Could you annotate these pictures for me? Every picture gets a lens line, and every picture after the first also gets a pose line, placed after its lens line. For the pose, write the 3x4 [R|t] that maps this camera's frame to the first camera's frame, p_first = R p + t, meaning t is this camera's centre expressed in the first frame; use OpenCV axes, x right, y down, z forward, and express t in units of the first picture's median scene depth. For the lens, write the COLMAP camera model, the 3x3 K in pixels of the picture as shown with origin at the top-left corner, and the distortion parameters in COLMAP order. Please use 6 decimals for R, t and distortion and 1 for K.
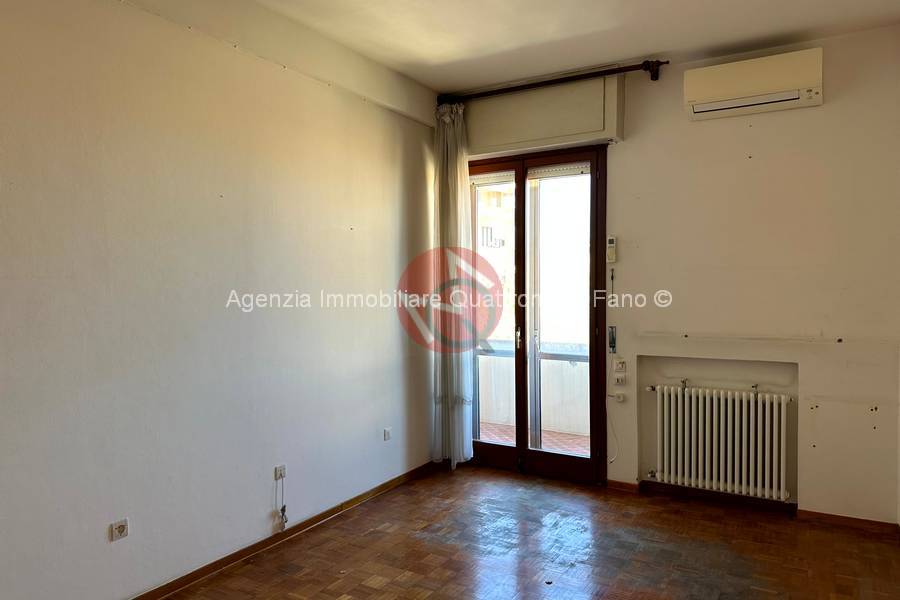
lens RADIAL K [[620.5, 0, 455.2], [0, 620.5, 300.7], [0, 0, 1]] dist [0.082347, -0.103976]
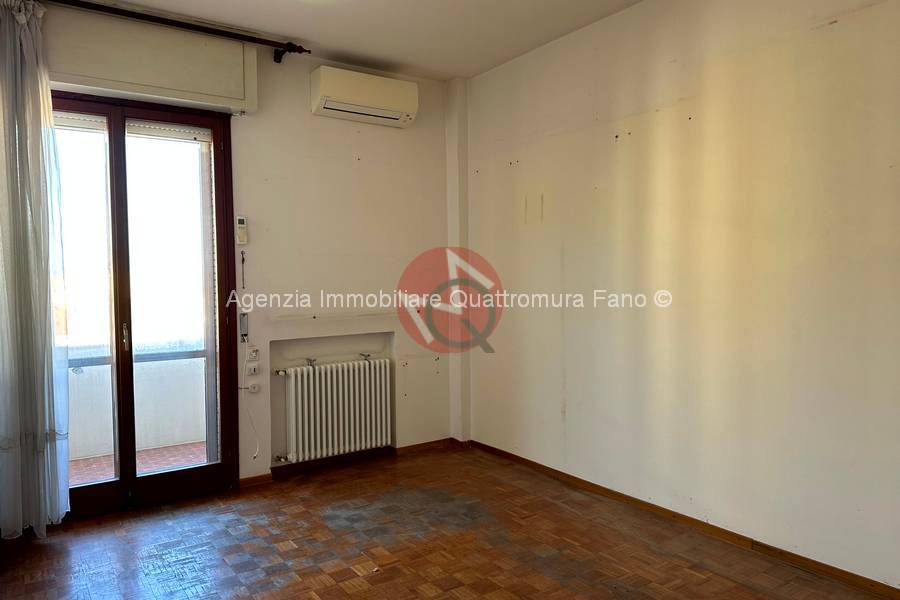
lens RADIAL K [[620.5, 0, 446.3], [0, 620.5, 299.0], [0, 0, 1]] dist [0.082347, -0.103976]
pose [[0.435686, -0.036931, 0.899341, -0.462459], [0.028641, 0.999221, 0.027157, 0.003040], [-0.899643, 0.013926, 0.436404, 0.326930]]
